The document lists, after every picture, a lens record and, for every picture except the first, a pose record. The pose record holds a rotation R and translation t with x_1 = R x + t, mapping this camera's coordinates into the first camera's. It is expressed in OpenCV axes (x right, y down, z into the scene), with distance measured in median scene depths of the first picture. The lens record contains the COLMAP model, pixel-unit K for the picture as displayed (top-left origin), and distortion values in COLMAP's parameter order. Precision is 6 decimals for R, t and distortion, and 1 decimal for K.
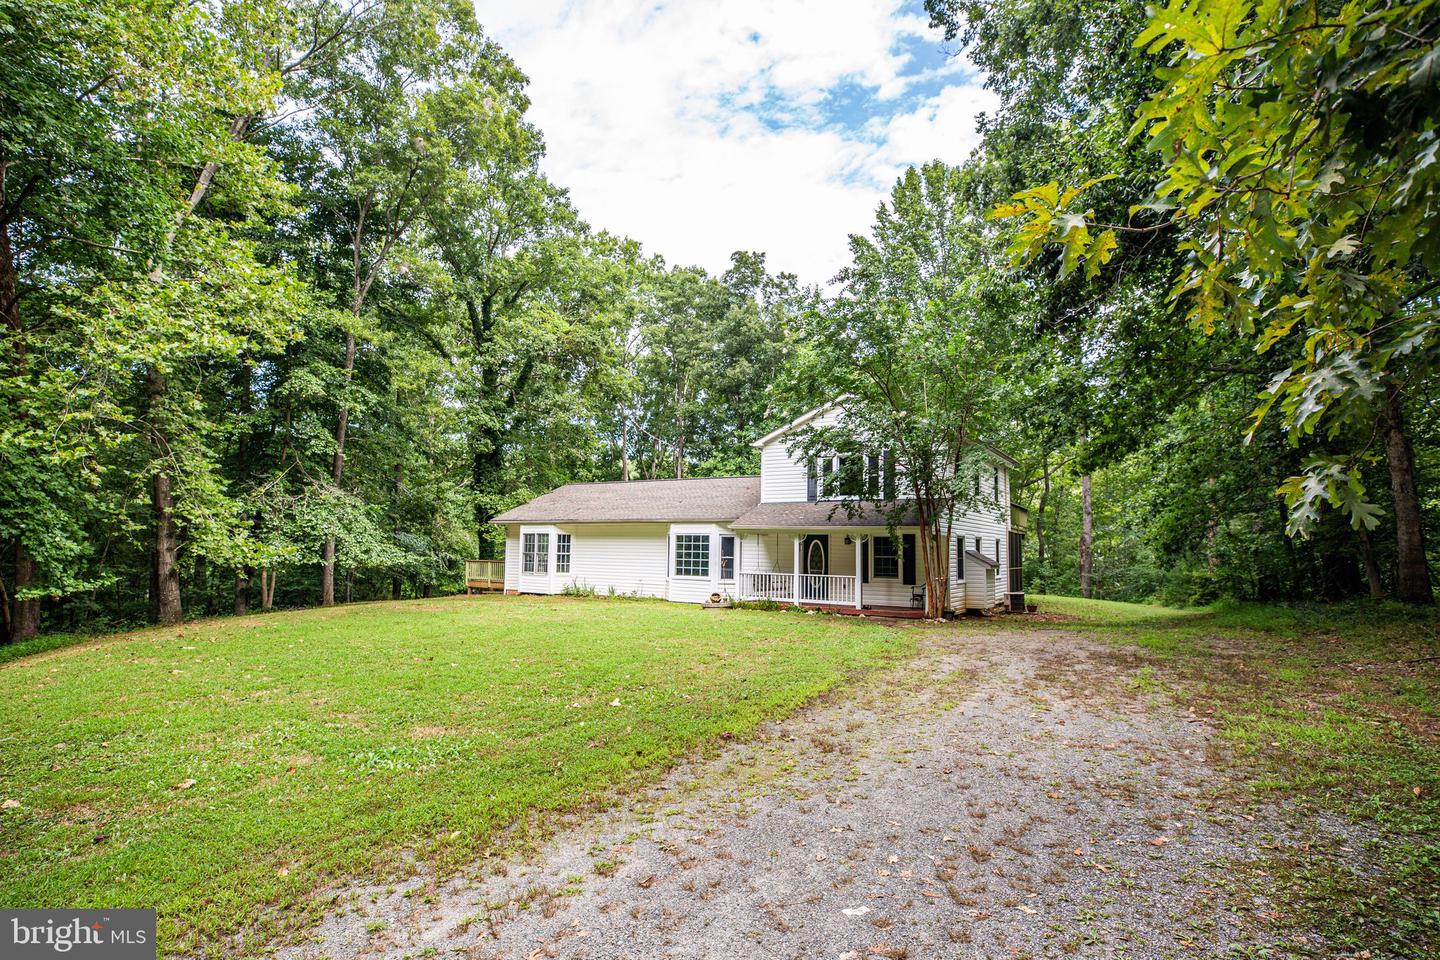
lens RADIAL K [[811.6, 0, 709.5], [0, 811.6, 454.0], [0, 0, 1]] dist [0.029168, 0.000003]
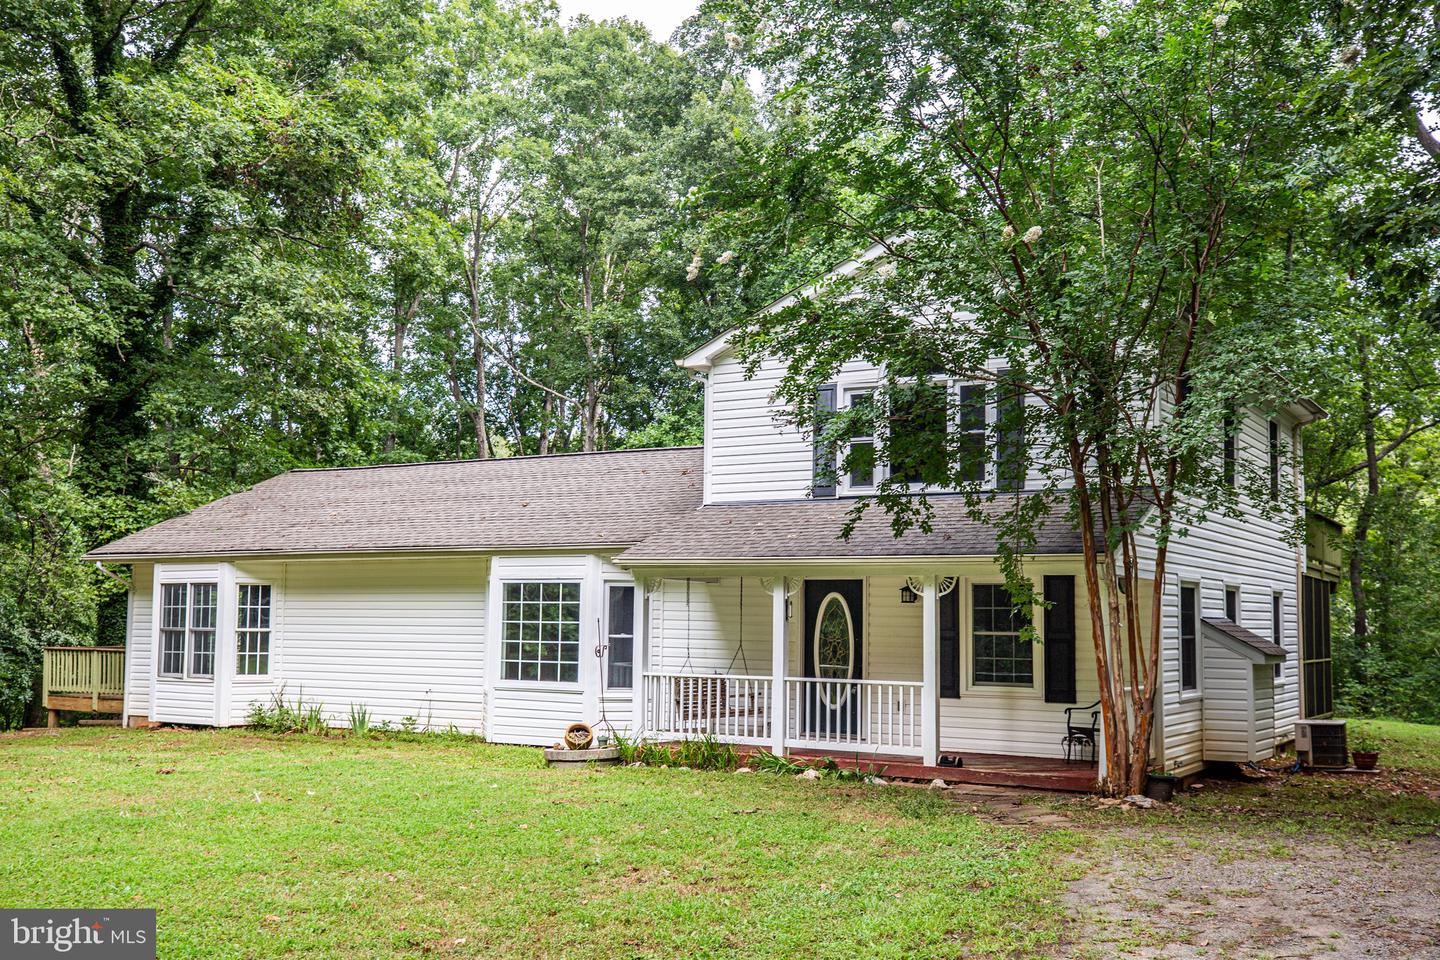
lens RADIAL K [[1542.0, 0, 720.0], [0, 1542.0, 480.0], [0, 0, 1]] dist [0.123362, 0.016224]
pose [[0.999943, -0.002668, 0.010346, 0.063072], [0.002400, 0.999665, 0.025774, 0.027573], [-0.010411, -0.025747, 0.999614, 0.213663]]
